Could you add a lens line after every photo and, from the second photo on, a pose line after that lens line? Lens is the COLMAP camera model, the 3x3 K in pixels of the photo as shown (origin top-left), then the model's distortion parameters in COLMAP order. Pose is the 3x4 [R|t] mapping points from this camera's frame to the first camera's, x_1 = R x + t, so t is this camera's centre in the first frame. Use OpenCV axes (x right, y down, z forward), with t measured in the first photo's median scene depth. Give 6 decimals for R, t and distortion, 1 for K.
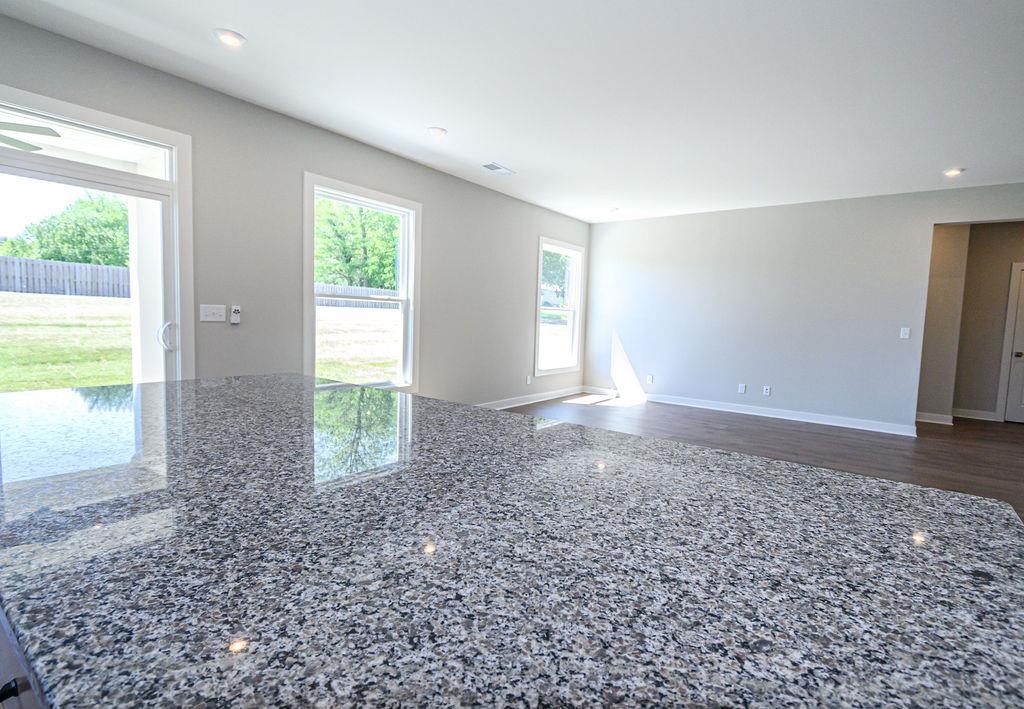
lens RADIAL K [[479.2, 0, 512.0], [0, 479.2, 354.5], [0, 0, 1]] dist [0.000258, -0.000082]
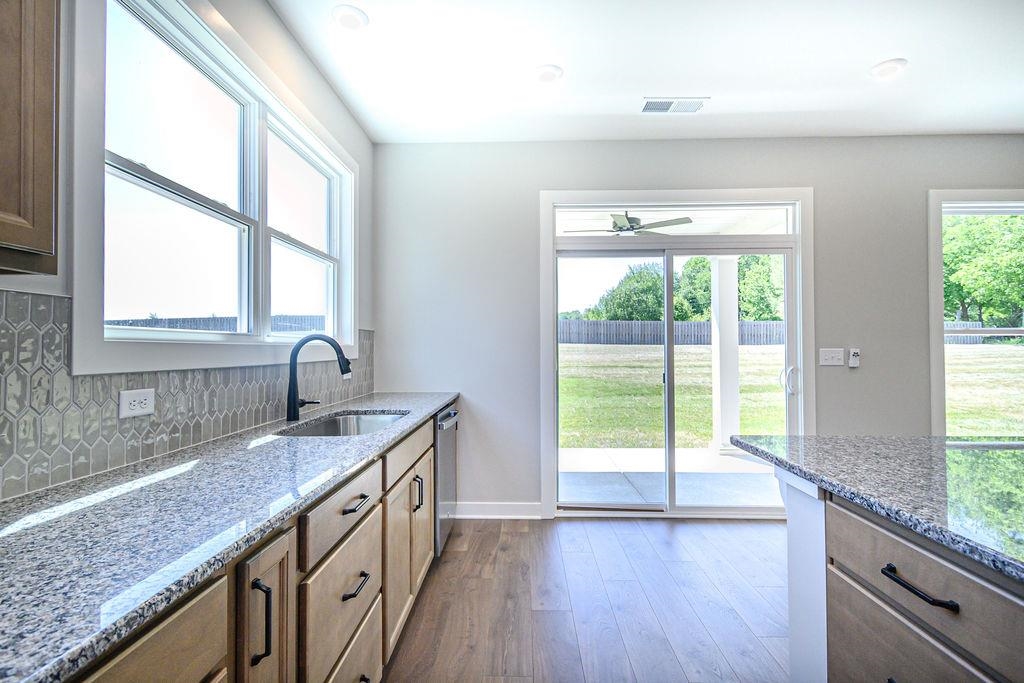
lens RADIAL K [[451.8, 0, 512.0], [0, 451.8, 341.5], [0, 0, 1]] dist [0.000824, 0.000104]
pose [[0.573311, -0.051330, -0.817729, -0.197372], [-0.039833, 0.995109, -0.090392, -0.006772], [0.818369, 0.084395, 0.568462, -0.049974]]
